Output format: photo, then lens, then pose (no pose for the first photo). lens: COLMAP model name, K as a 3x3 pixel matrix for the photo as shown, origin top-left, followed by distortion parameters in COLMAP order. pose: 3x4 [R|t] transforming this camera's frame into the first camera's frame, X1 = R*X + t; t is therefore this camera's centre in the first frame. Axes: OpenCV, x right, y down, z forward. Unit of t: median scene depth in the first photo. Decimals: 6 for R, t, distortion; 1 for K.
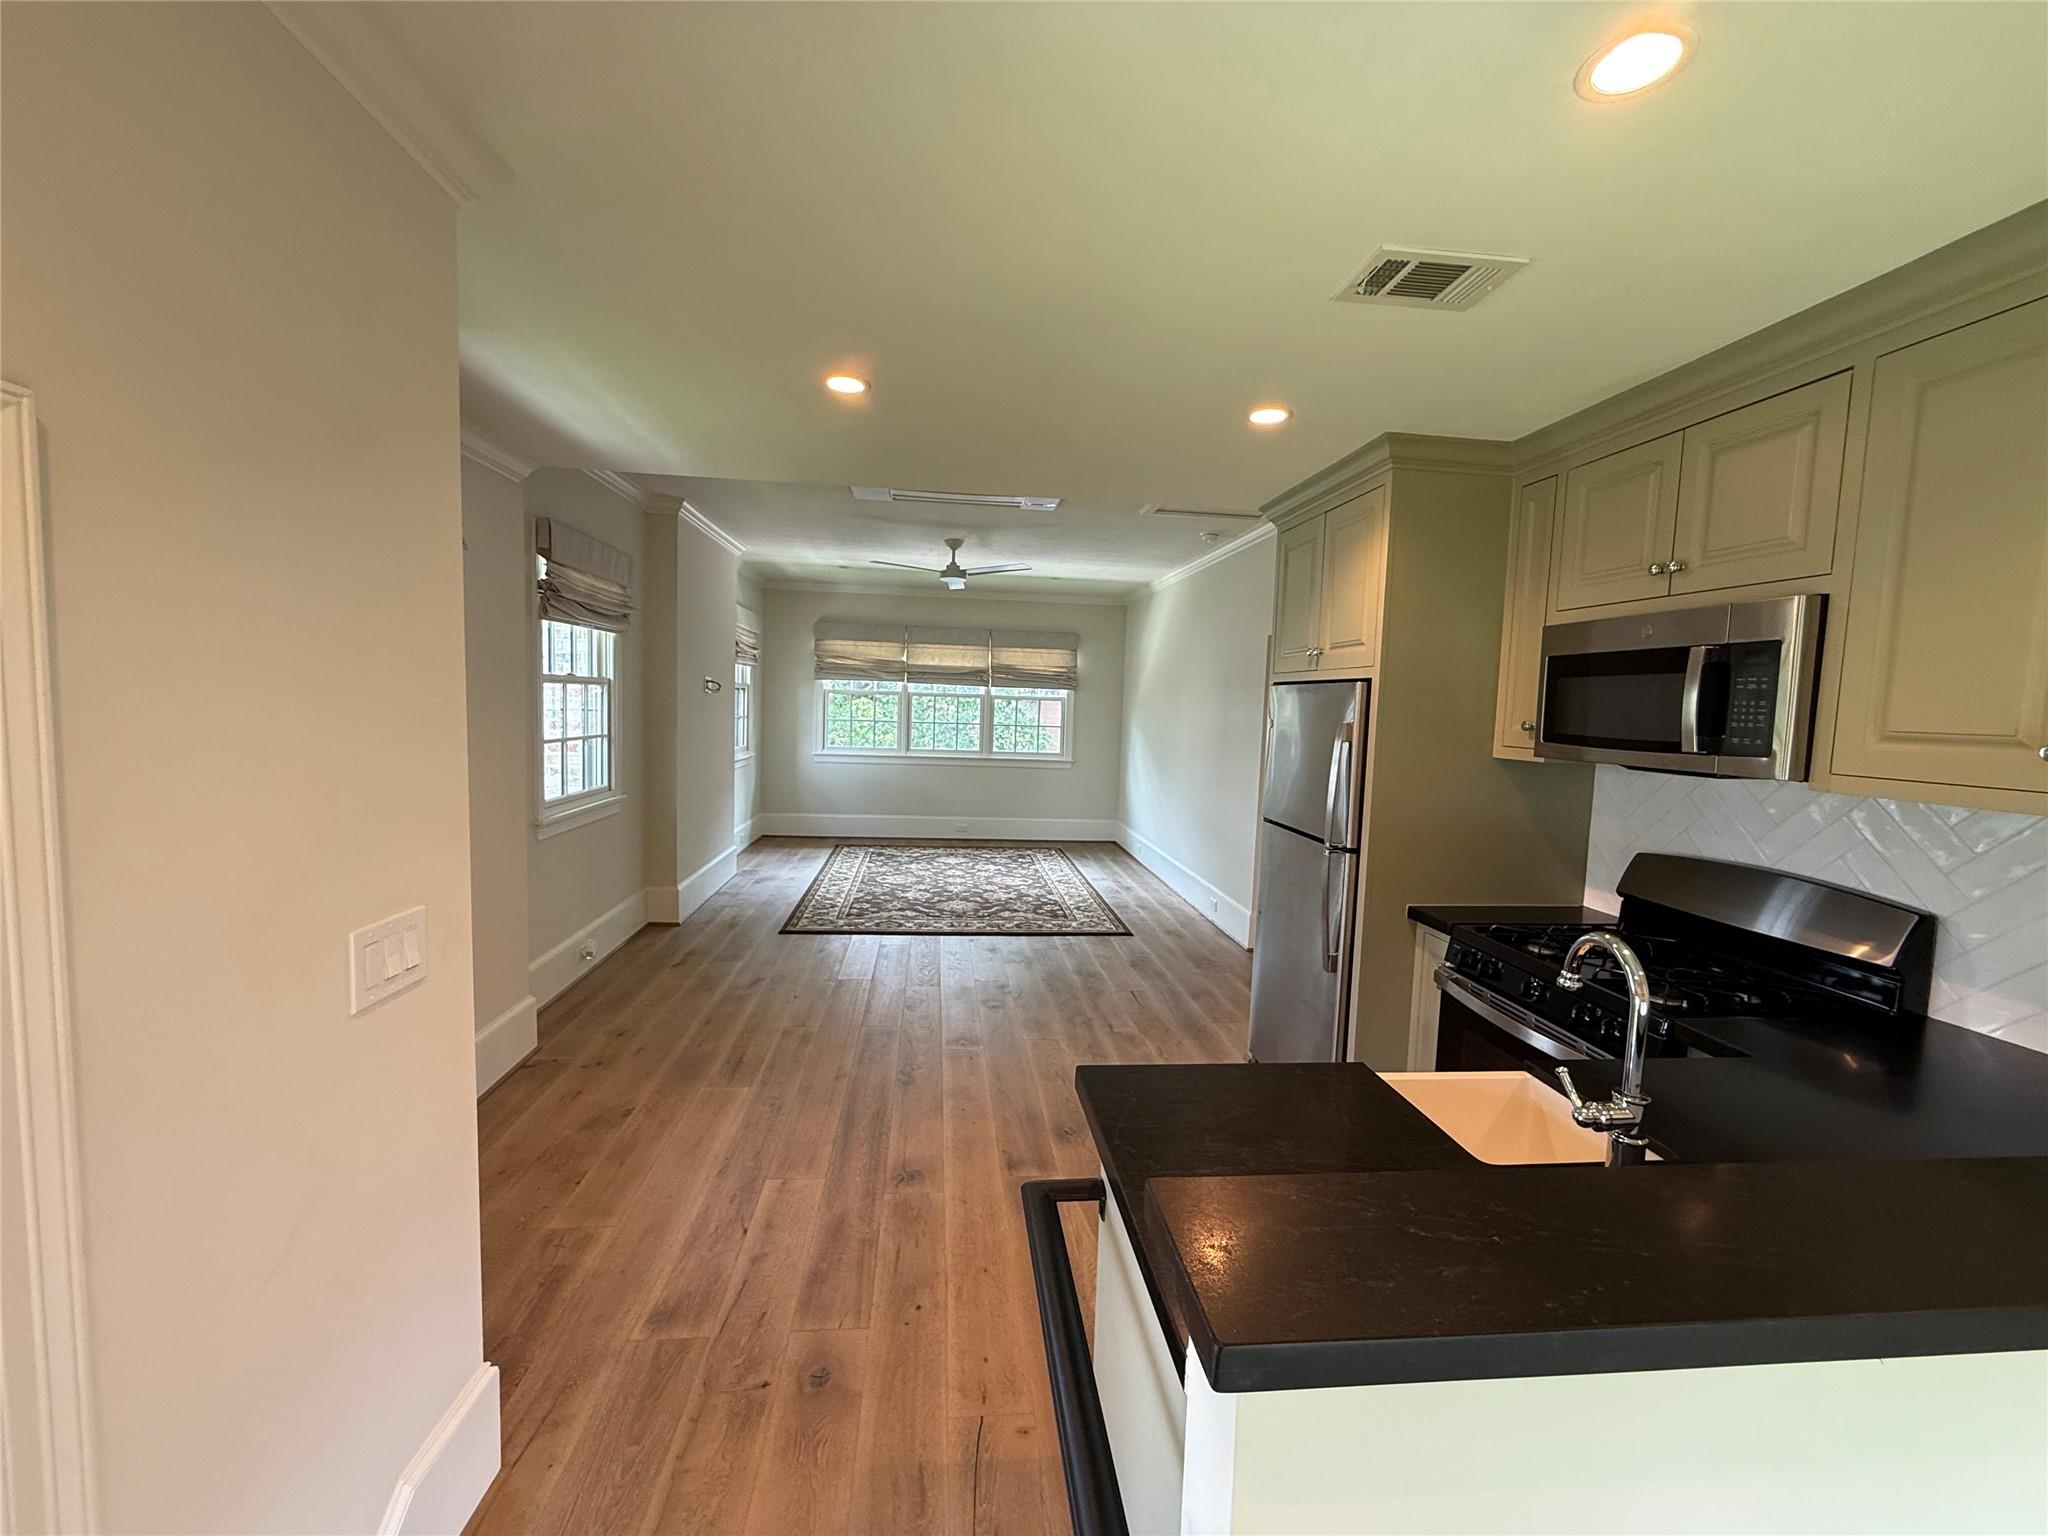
lens RADIAL K [[819.0, 0, 1019.6], [0, 819.0, 767.5], [0, 0, 1]] dist [0.000043, -0.000110]
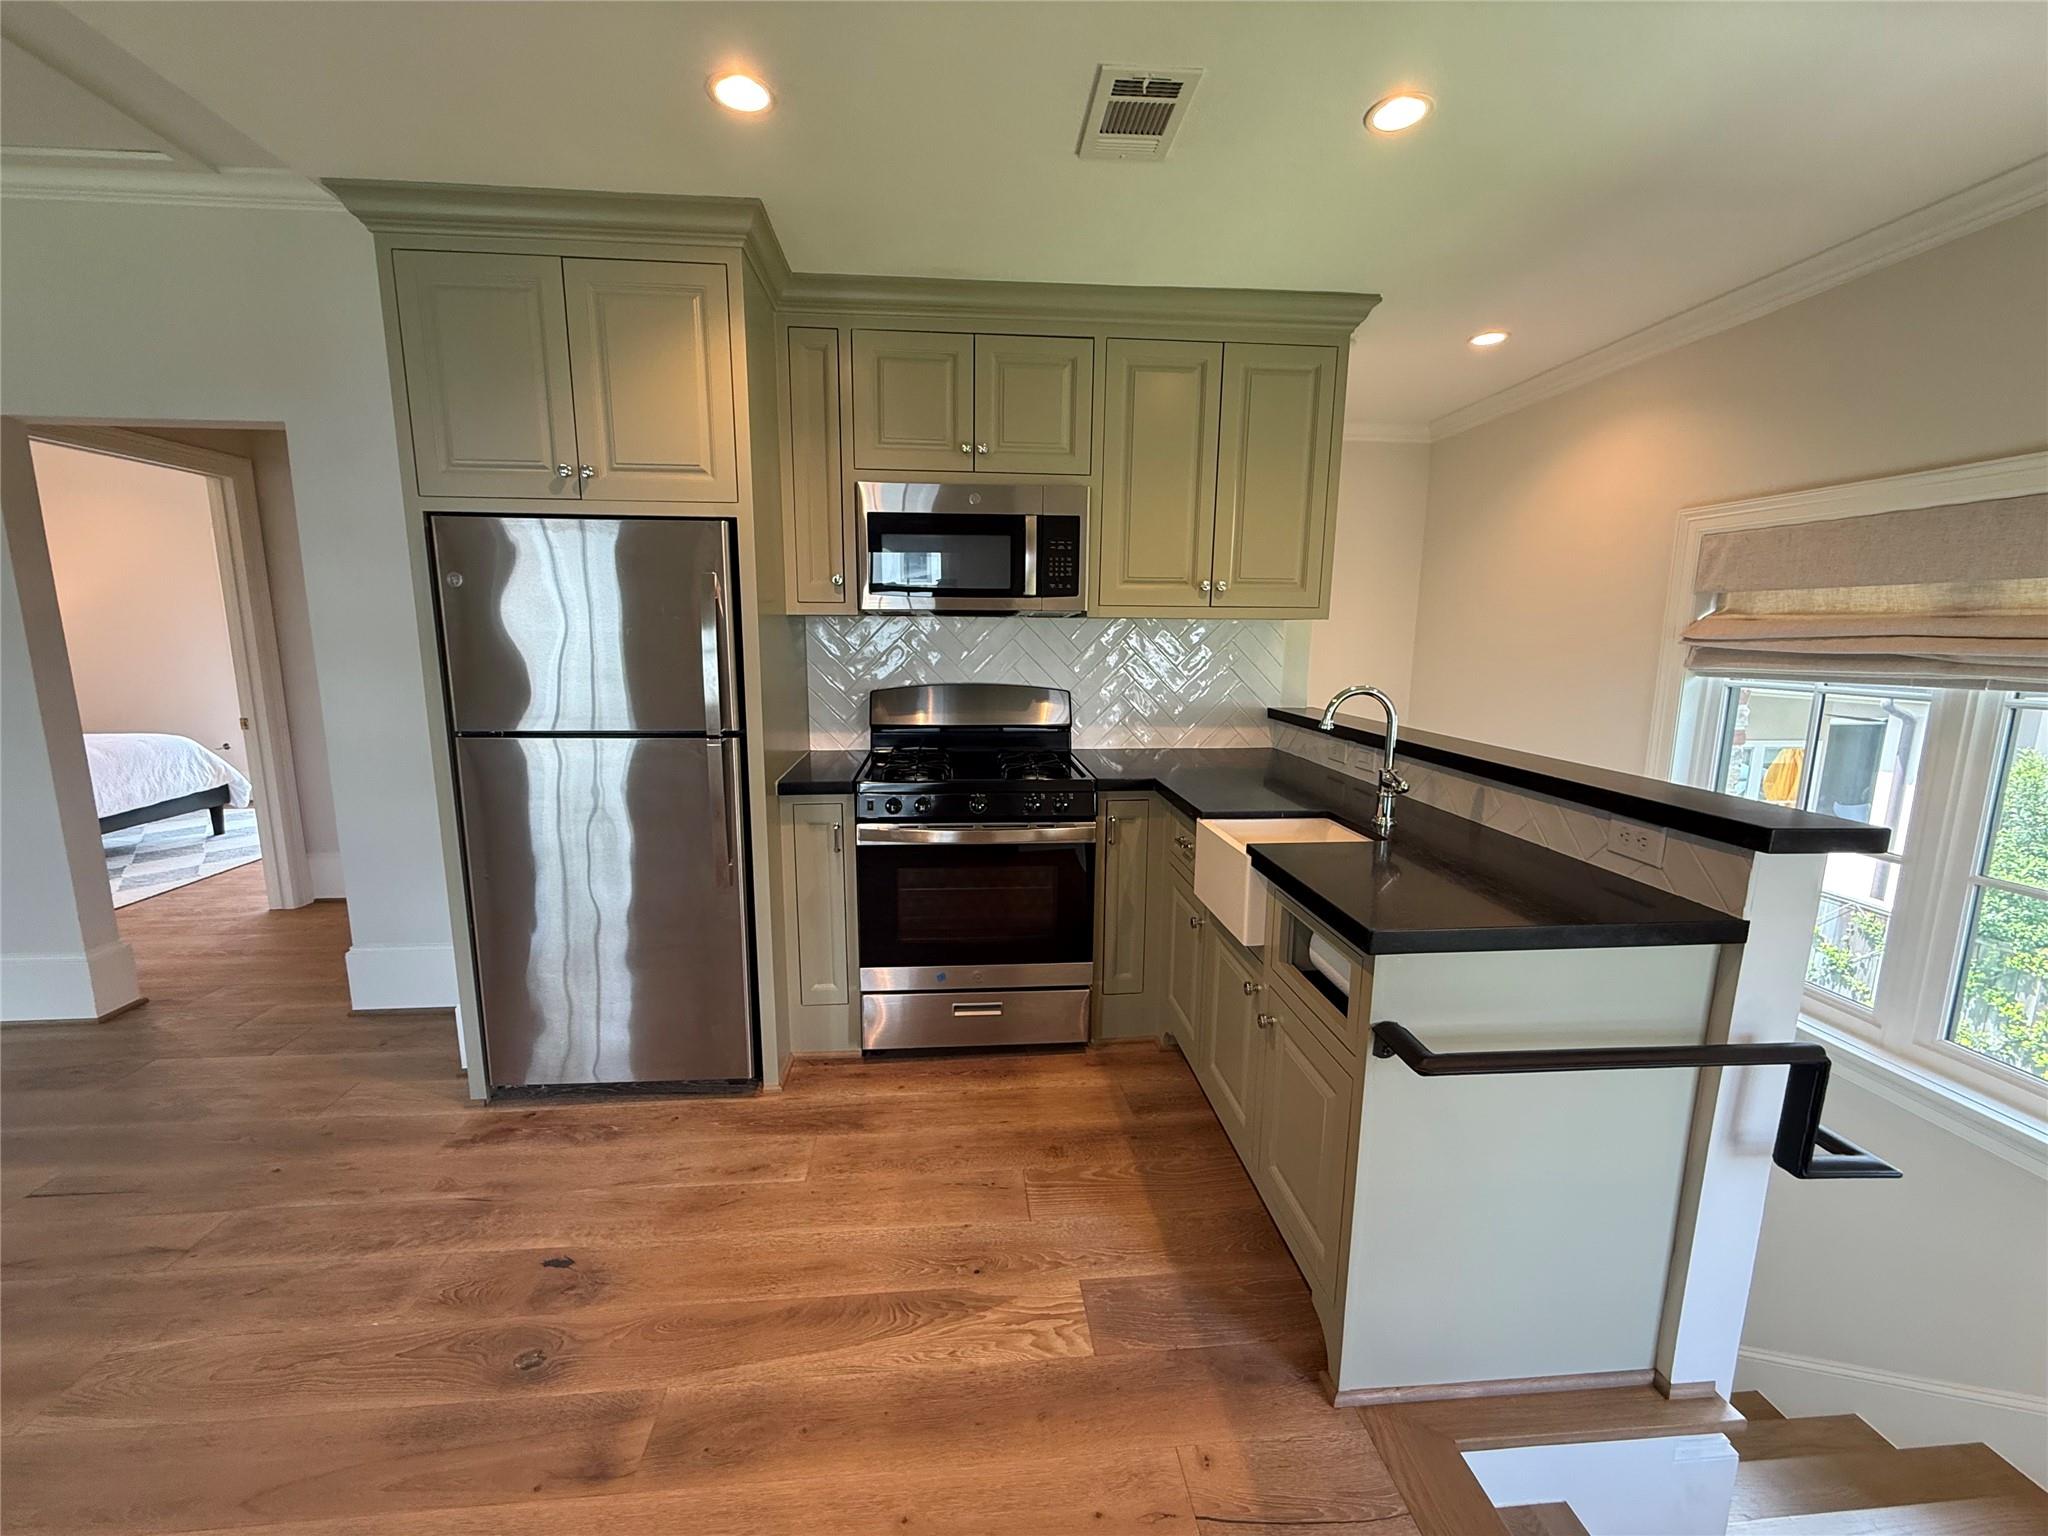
lens RADIAL K [[819.0, 0, 1019.6], [0, 819.0, 767.5], [0, 0, 1]] dist [0.000043, -0.000110]
pose [[0.014067, -0.198598, 0.979980, -0.180066], [0.074657, 0.977550, 0.197034, -0.002657], [-0.997110, 0.070391, 0.028578, 0.313669]]
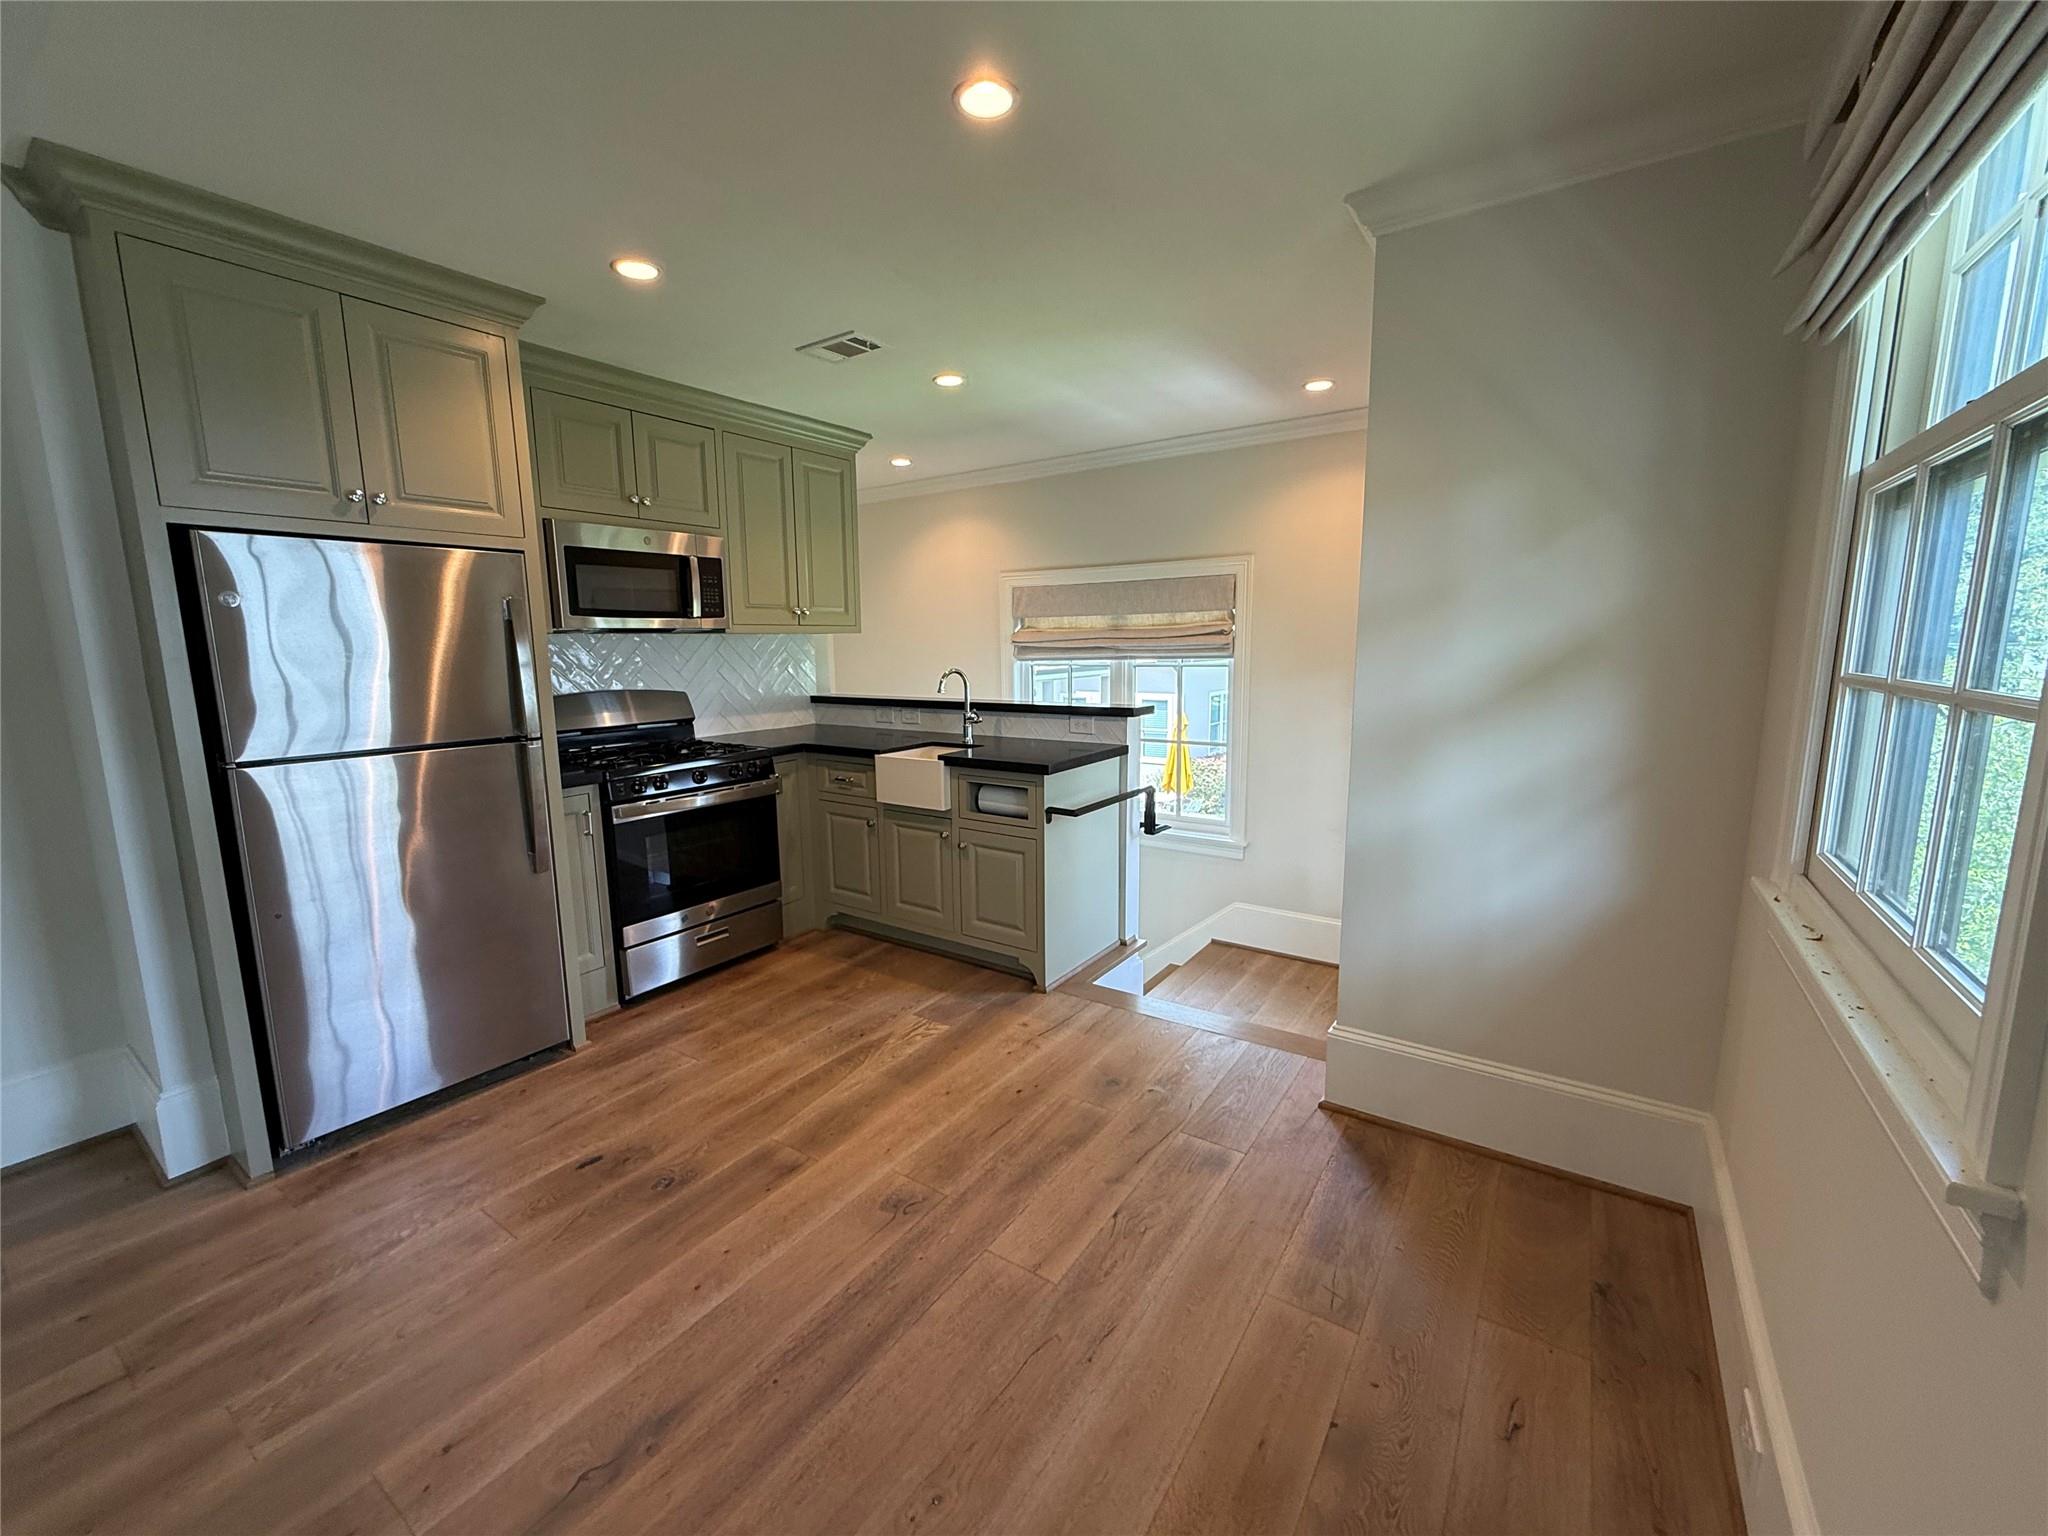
lens RADIAL K [[819.0, 0, 1019.6], [0, 819.0, 767.5], [0, 0, 1]] dist [0.000043, -0.000110]
pose [[-0.764674, -0.121210, 0.632915, -0.280024], [0.040175, 0.971274, 0.234548, -0.028355], [-0.643163, 0.204781, -0.737838, 0.605818]]
